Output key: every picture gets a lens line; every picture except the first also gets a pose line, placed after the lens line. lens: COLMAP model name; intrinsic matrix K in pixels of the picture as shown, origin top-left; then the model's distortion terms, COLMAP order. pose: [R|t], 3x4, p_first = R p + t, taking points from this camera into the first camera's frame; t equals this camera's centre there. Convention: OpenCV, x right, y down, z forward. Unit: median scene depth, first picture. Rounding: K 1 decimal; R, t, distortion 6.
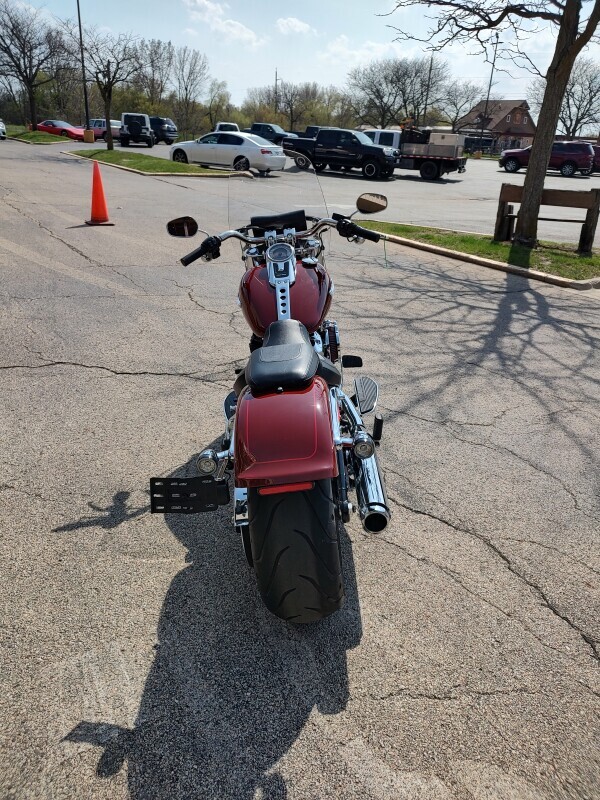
lens RADIAL K [[582.5, 0, 302.1], [0, 582.5, 394.4], [0, 0, 1]] dist [0.004993, 0.000431]
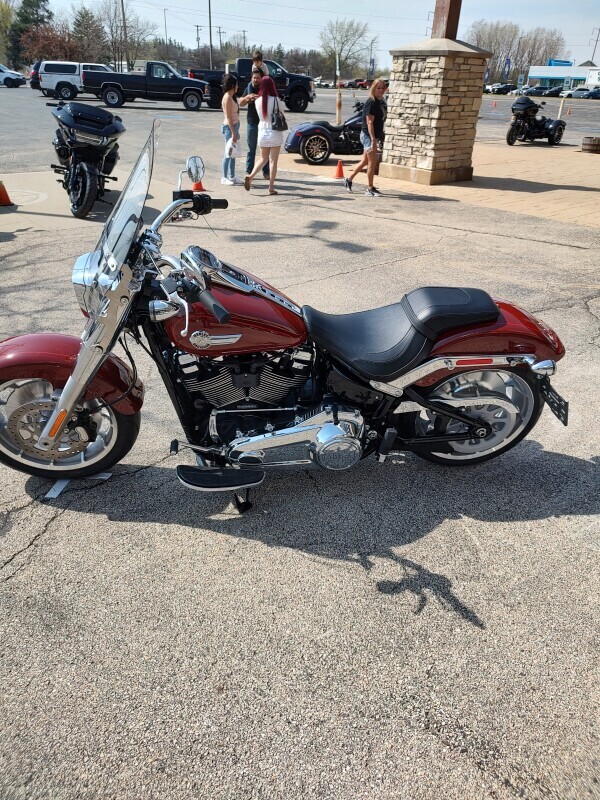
lens RADIAL K [[581.4, 0, 300.0], [0, 581.4, 400.0], [0, 0, 1]] dist [0.009304, 0.002405]
pose [[-0.102885, -0.536121, 0.837848, -0.803242], [0.369854, 0.761306, 0.532561, -0.474920], [-0.923376, 0.364674, 0.119959, 0.896240]]
